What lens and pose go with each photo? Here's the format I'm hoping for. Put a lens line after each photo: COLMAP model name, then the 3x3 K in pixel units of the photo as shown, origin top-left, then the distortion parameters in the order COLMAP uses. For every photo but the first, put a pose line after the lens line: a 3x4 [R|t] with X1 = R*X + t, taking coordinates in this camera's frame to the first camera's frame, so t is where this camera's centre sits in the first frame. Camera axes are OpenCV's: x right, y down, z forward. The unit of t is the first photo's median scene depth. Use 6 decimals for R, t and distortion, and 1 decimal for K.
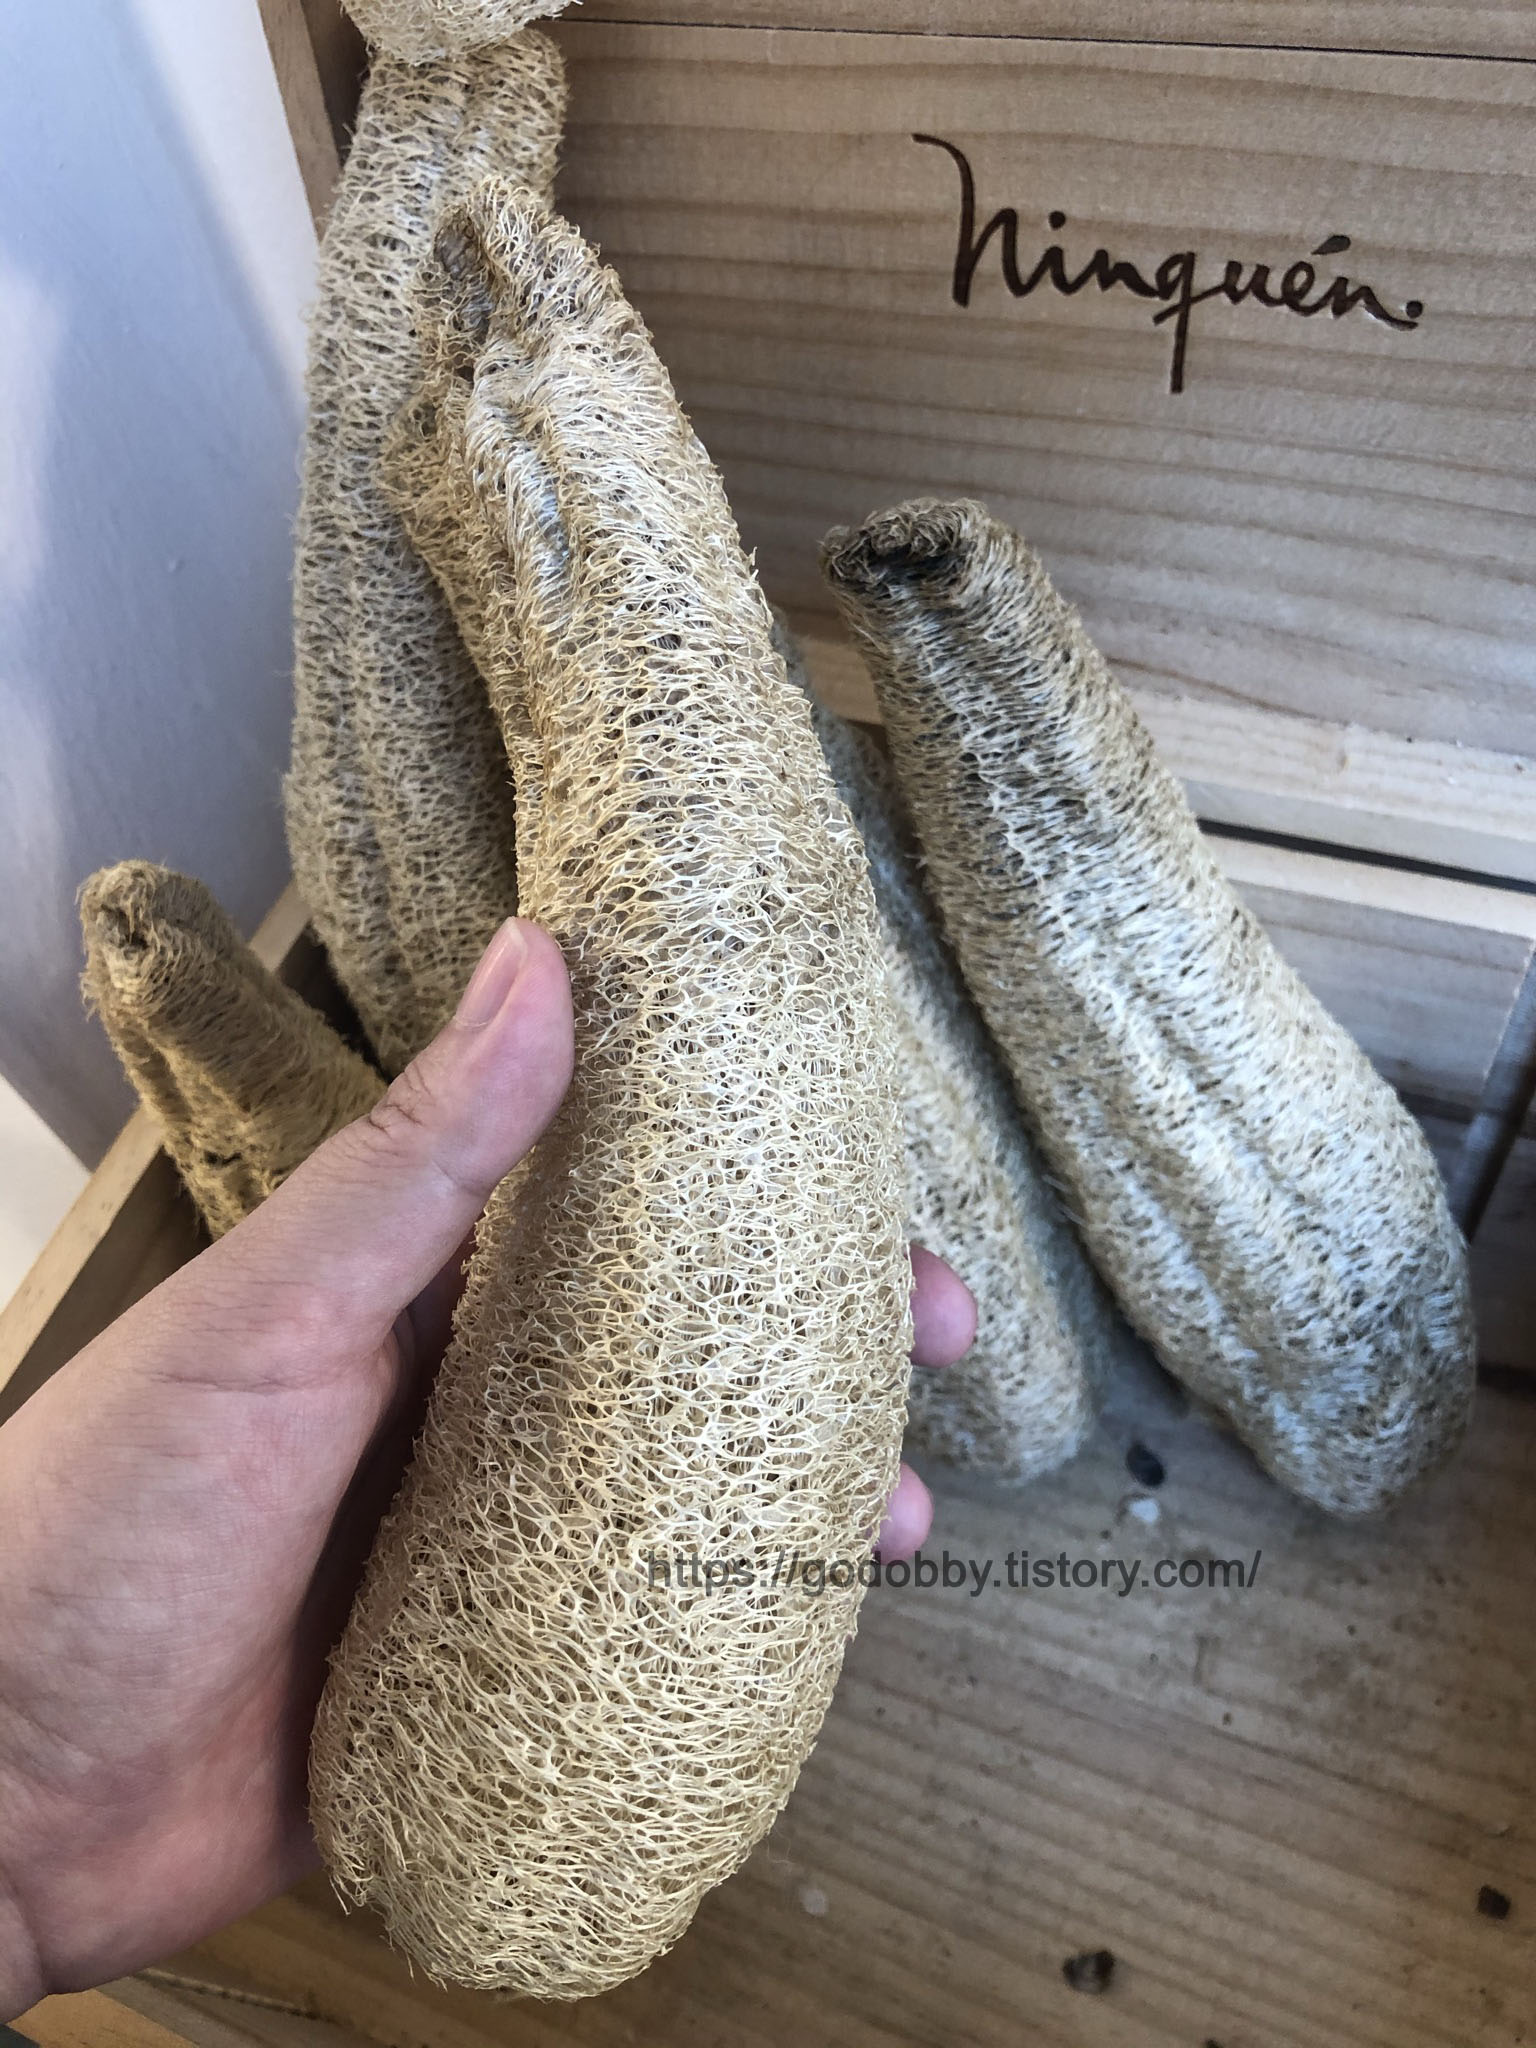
lens RADIAL K [[1702.7, 0, 762.2], [0, 1702.7, 1019.3], [0, 0, 1]] dist [-0.036134, 0.007500]
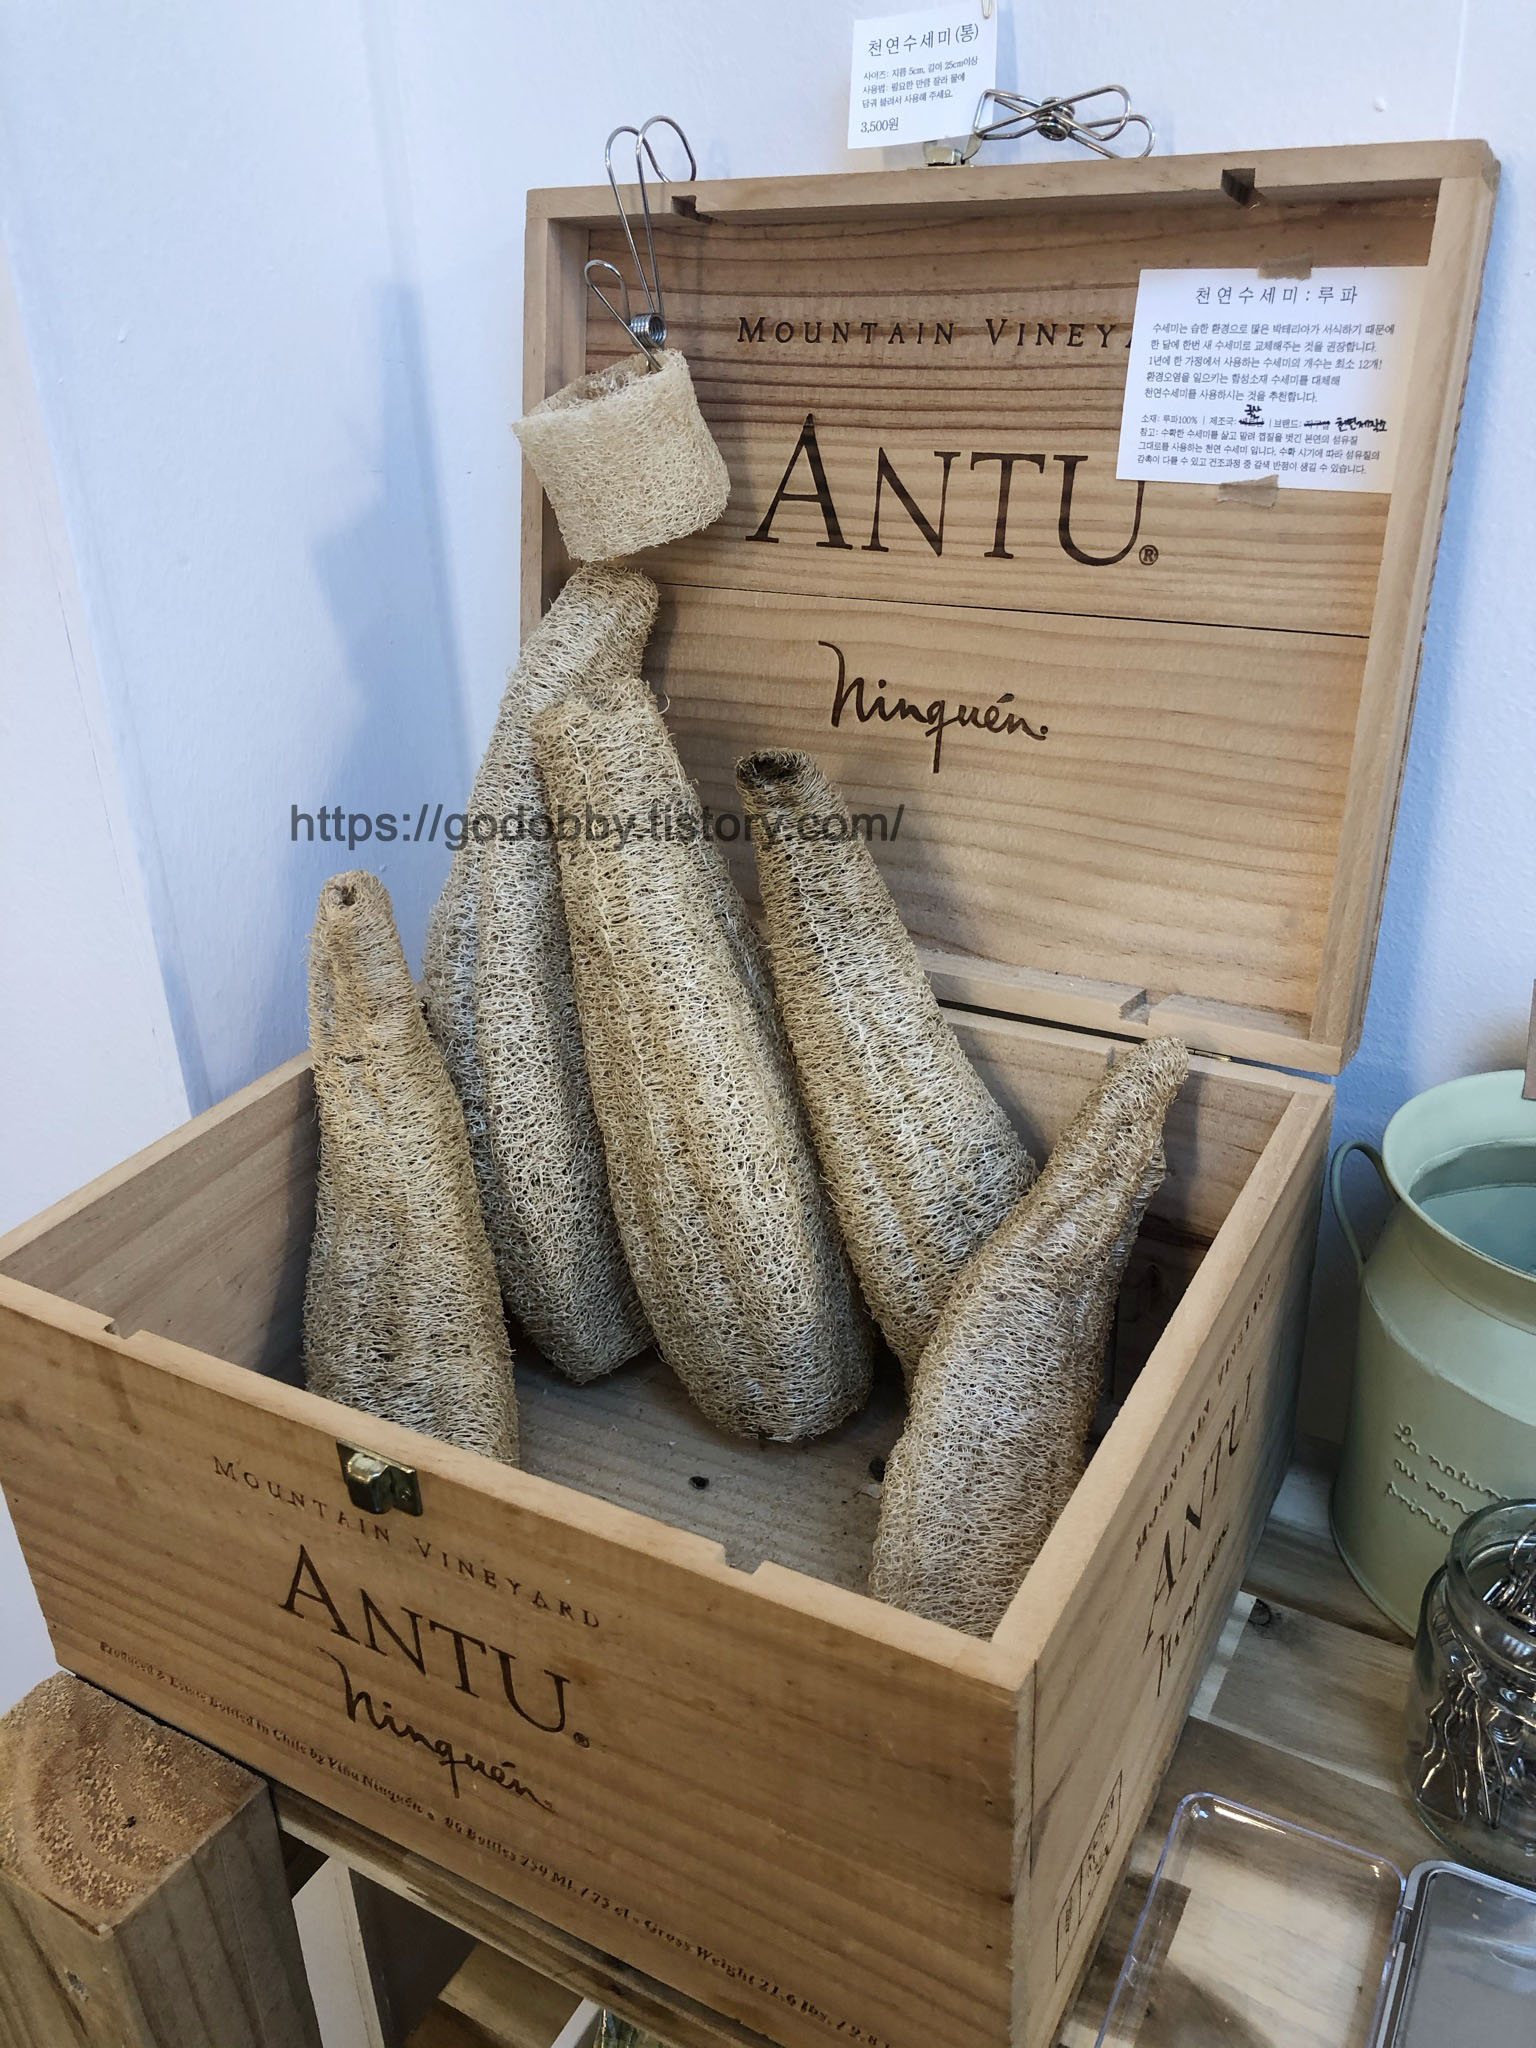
lens RADIAL K [[1702.7, 0, 766.4], [0, 1702.7, 1031.3], [0, 0, 1]] dist [-0.036134, 0.007500]
pose [[0.987132, 0.152652, -0.047624, 0.198606], [-0.157342, 0.874078, -0.459599, 0.858362], [-0.028532, 0.461178, 0.886849, -0.622860]]
